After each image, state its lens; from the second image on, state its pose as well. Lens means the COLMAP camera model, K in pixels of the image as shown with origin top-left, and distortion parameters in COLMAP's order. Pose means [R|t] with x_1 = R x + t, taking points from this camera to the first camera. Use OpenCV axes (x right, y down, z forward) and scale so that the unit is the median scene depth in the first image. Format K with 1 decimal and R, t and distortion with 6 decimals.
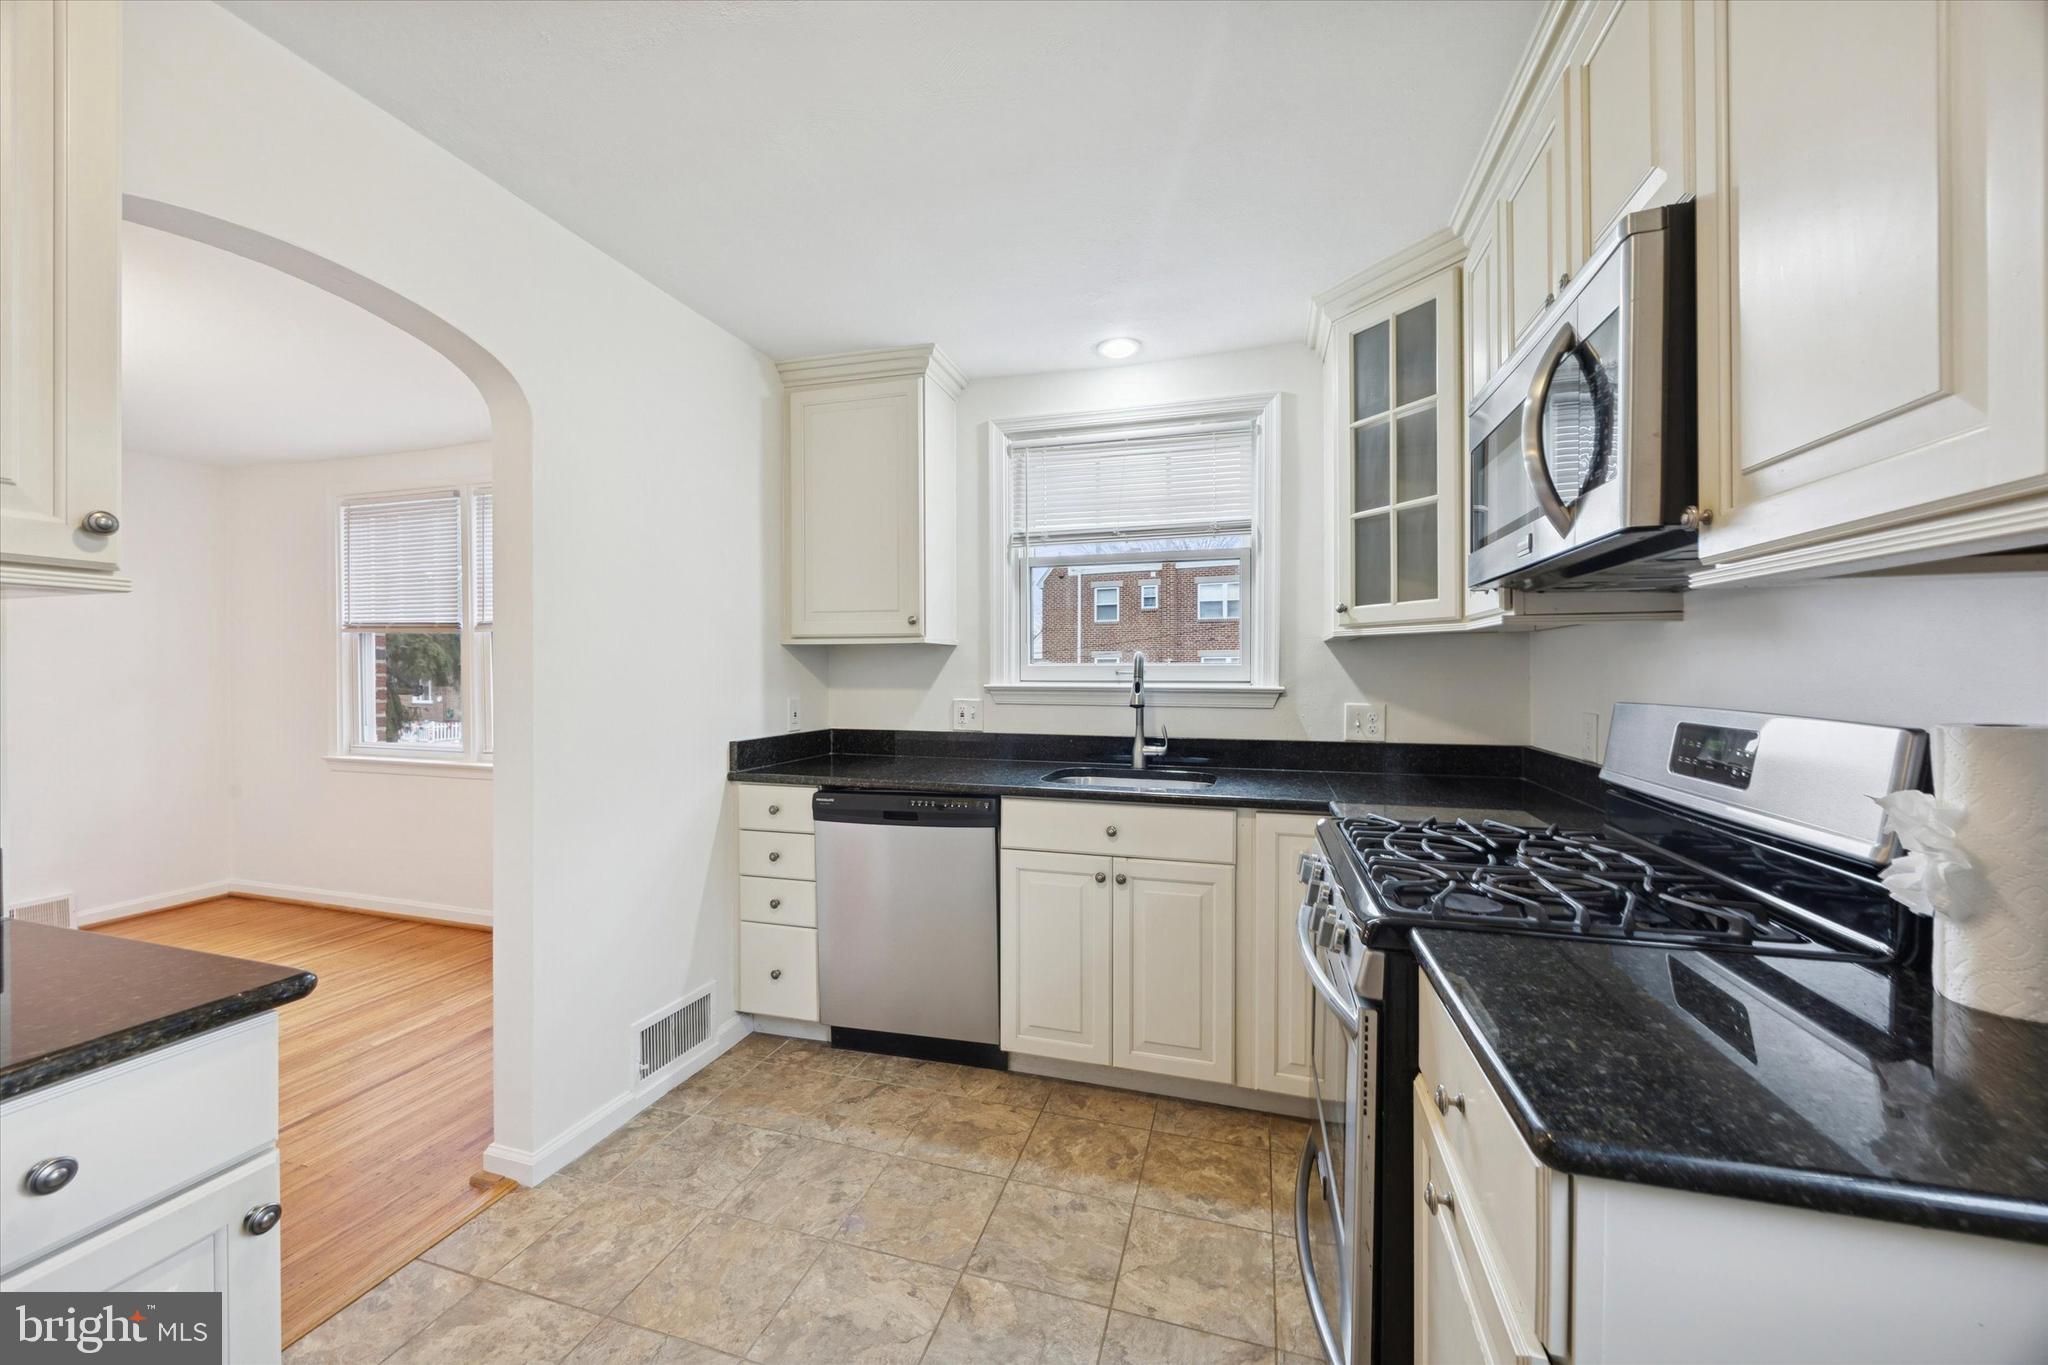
lens RADIAL K [[772.5, 0, 1011.7], [0, 772.5, 676.9], [0, 0, 1]] dist [-0.001376, 0.000048]
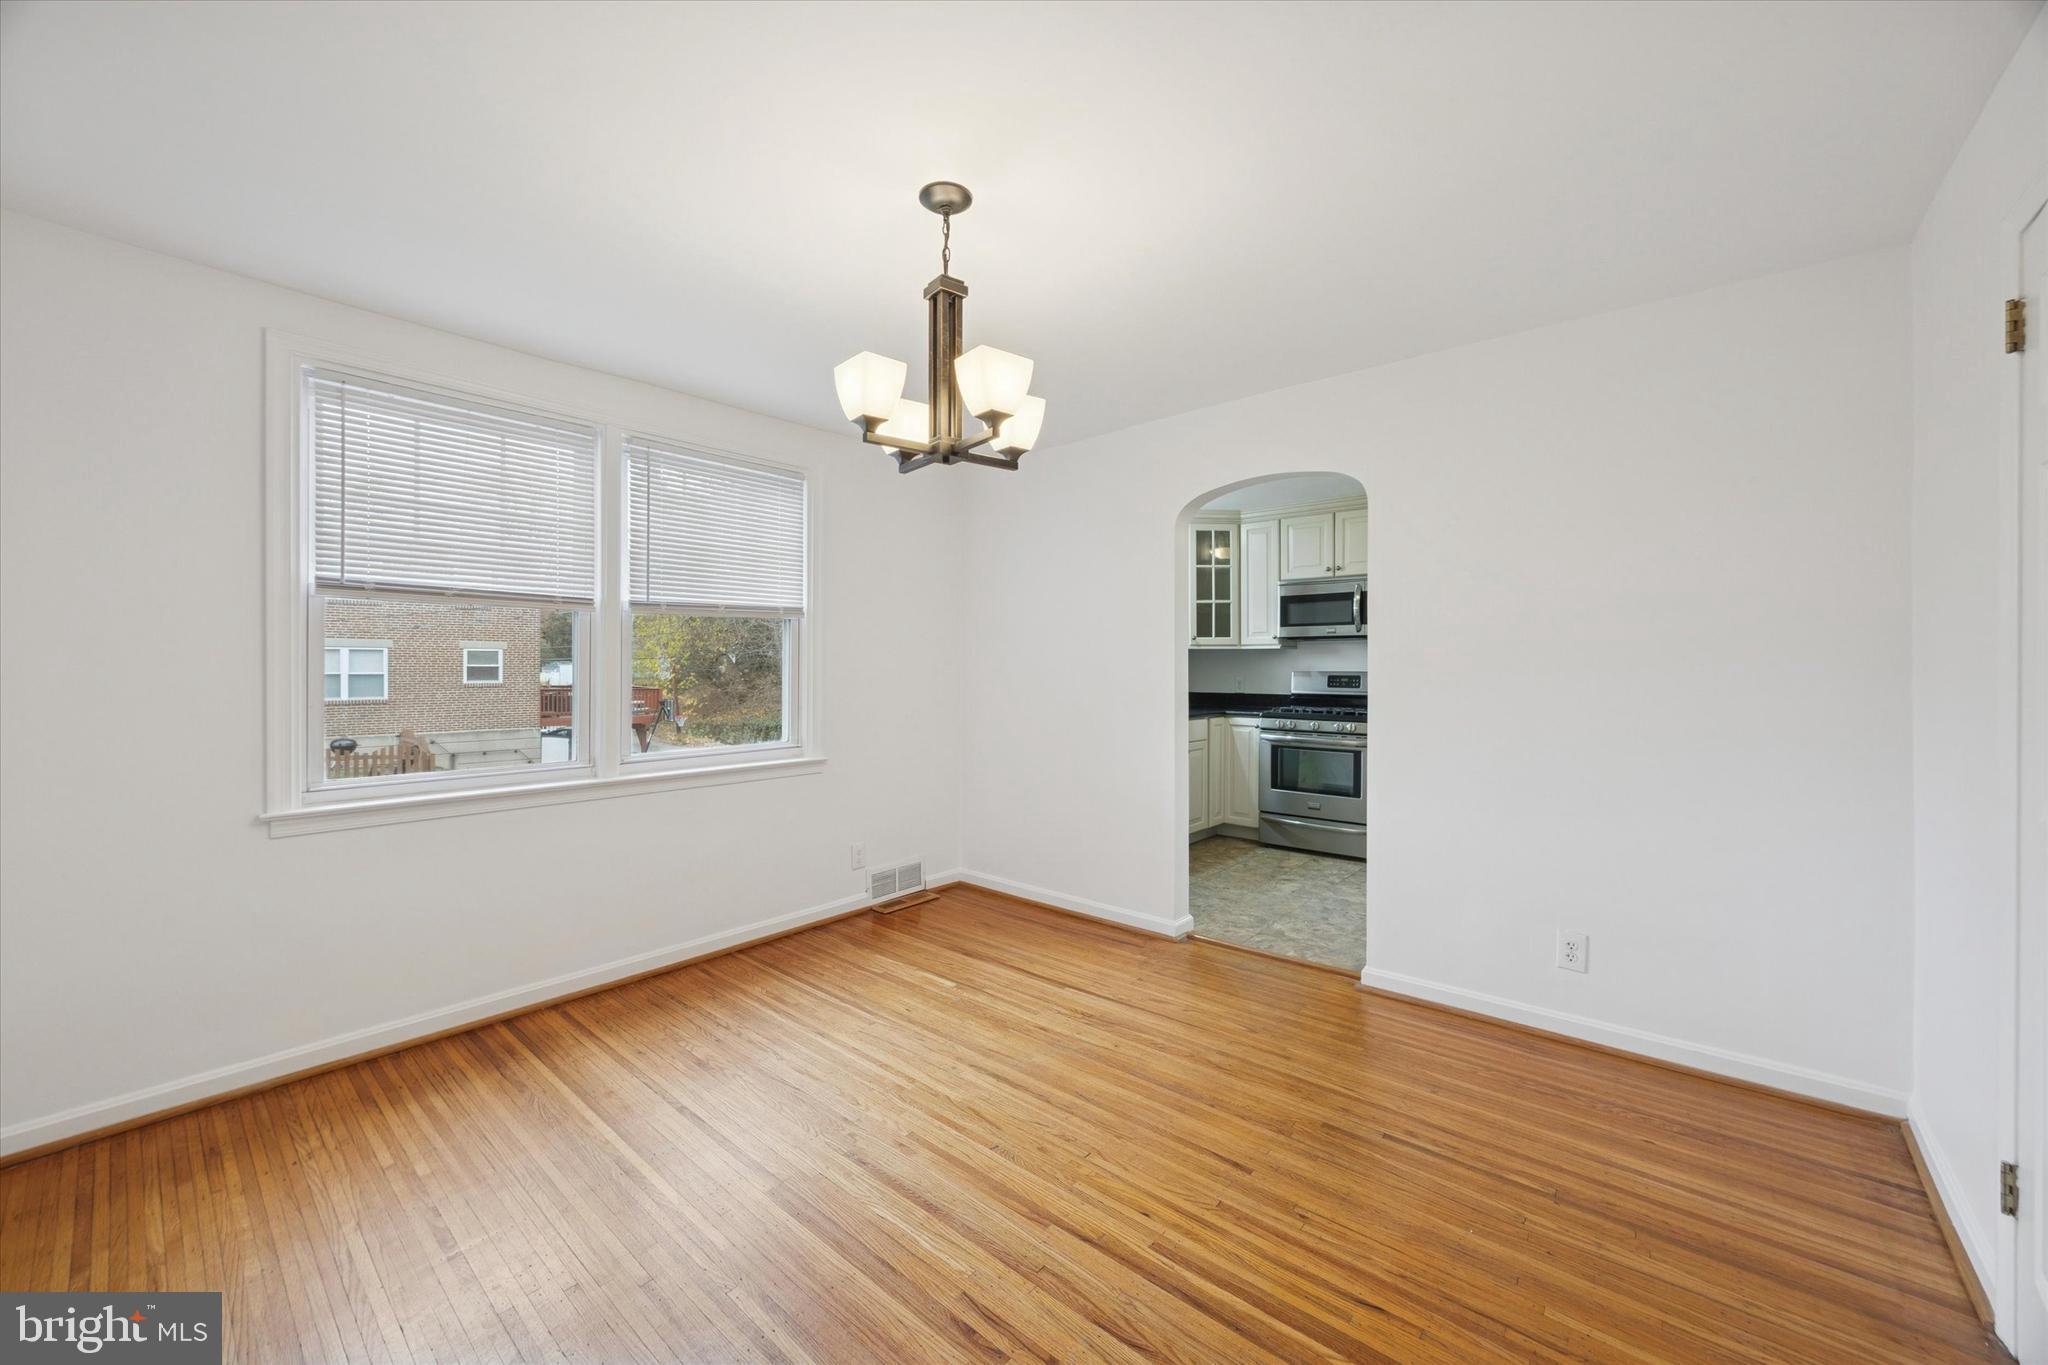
lens RADIAL K [[806.6, 0, 986.6], [0, 806.6, 666.3], [0, 0, 1]] dist [-0.002280, -0.000117]
pose [[0.408120, -0.002897, 0.912924, -2.375768], [0.006781, 0.999977, 0.000142, -0.000123], [-0.912903, 0.006132, 0.408130, 0.573810]]
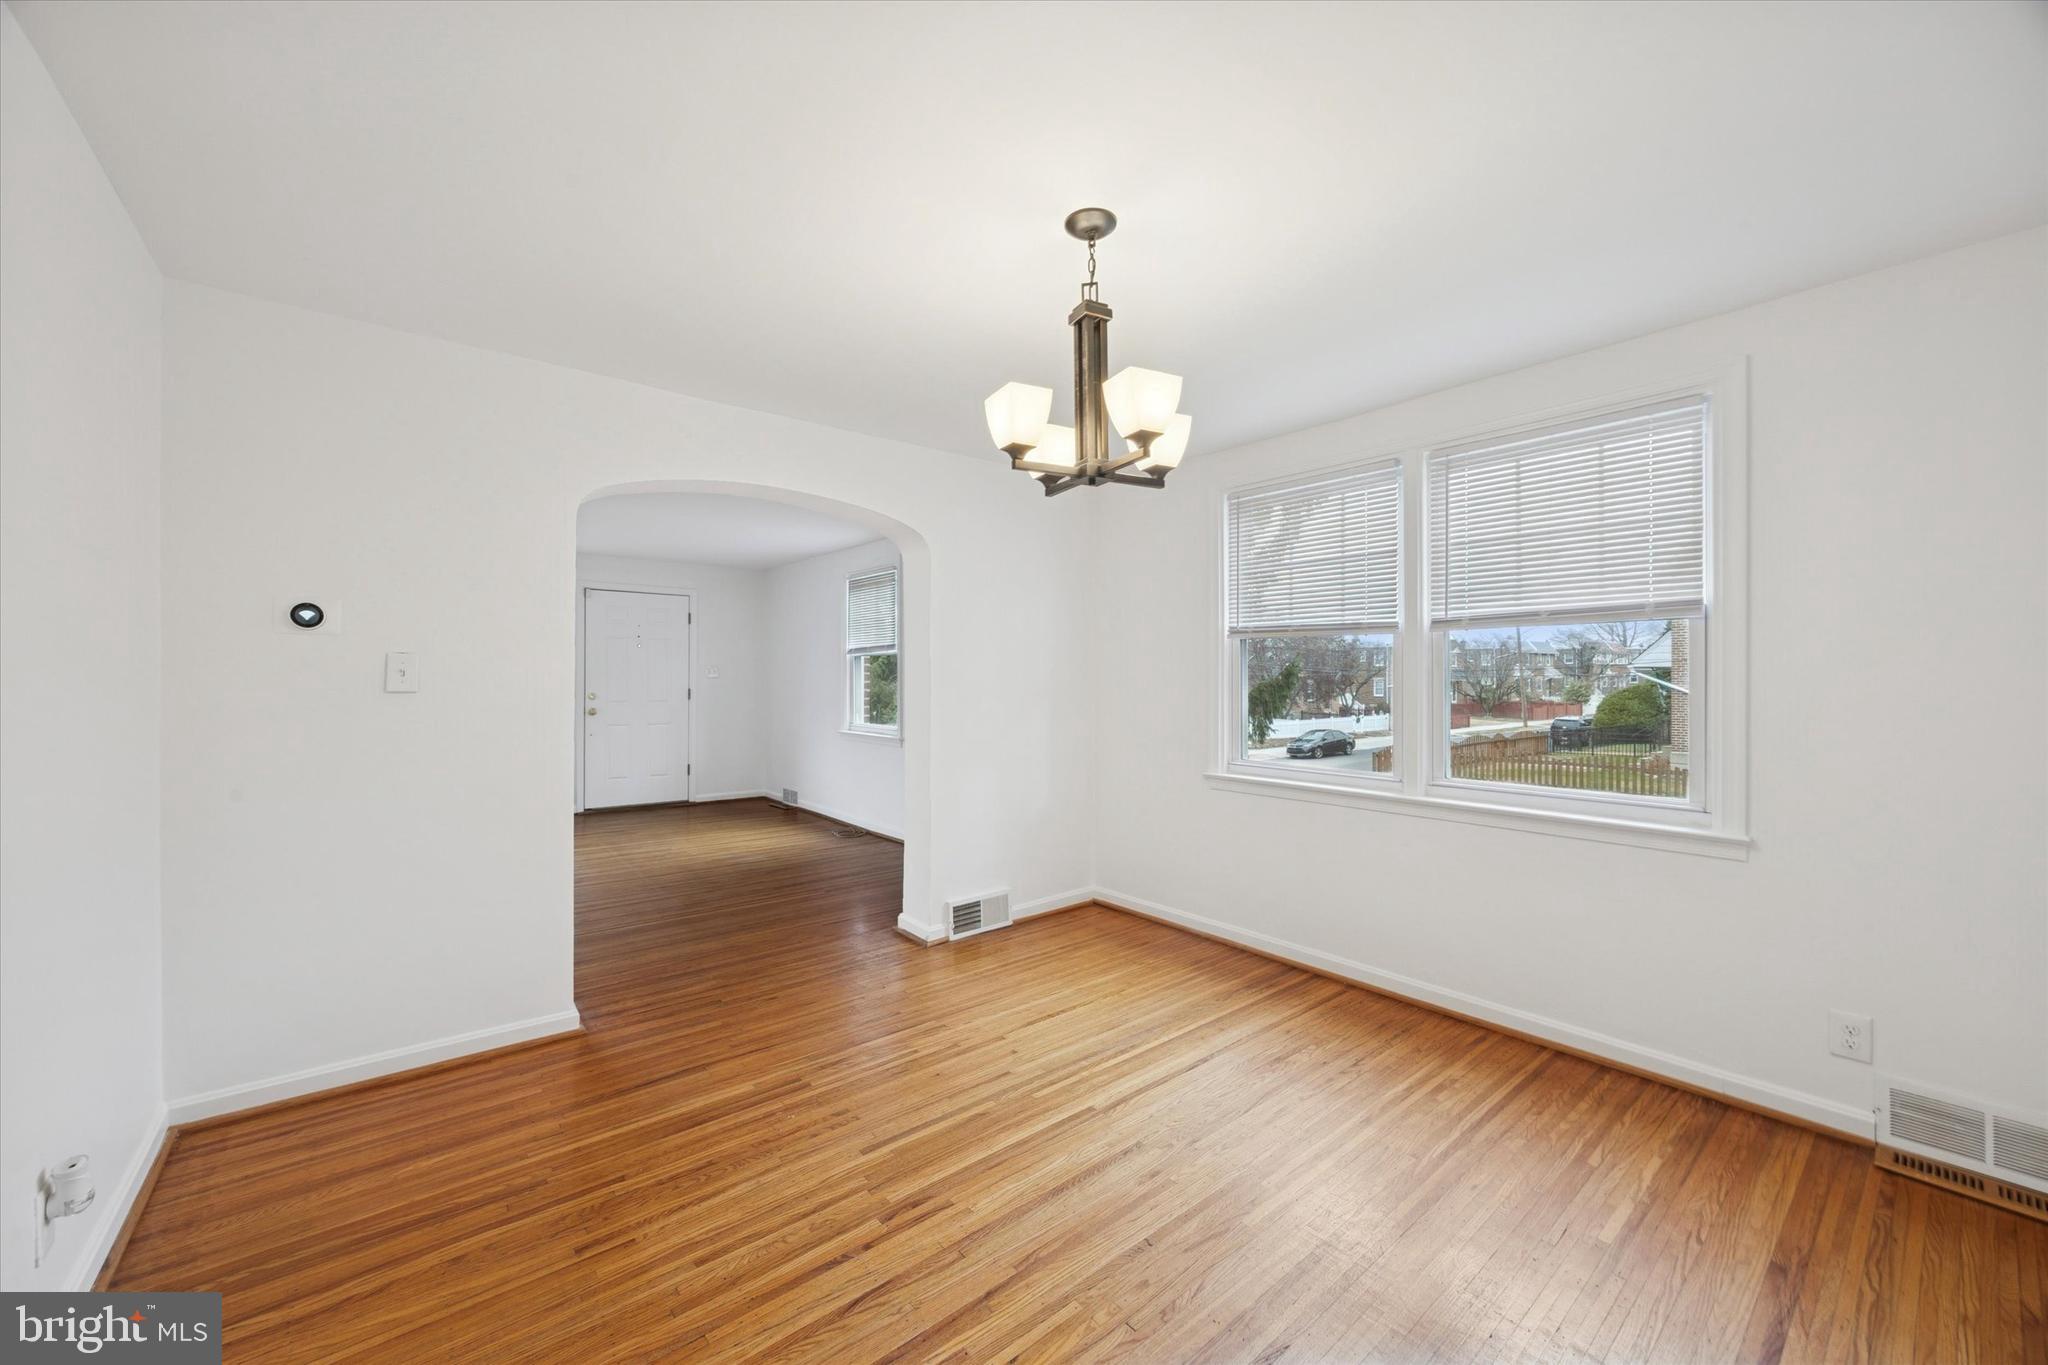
lens RADIAL K [[784.6, 0, 1026.0], [0, 784.6, 678.6], [0, 0, 1]] dist [0.001431, 0.000075]
pose [[0.833415, 0.000584, -0.552647, -1.079940], [-0.006359, 0.999943, -0.008531, -0.001439], [0.552611, 0.010624, 0.833371, 0.186218]]
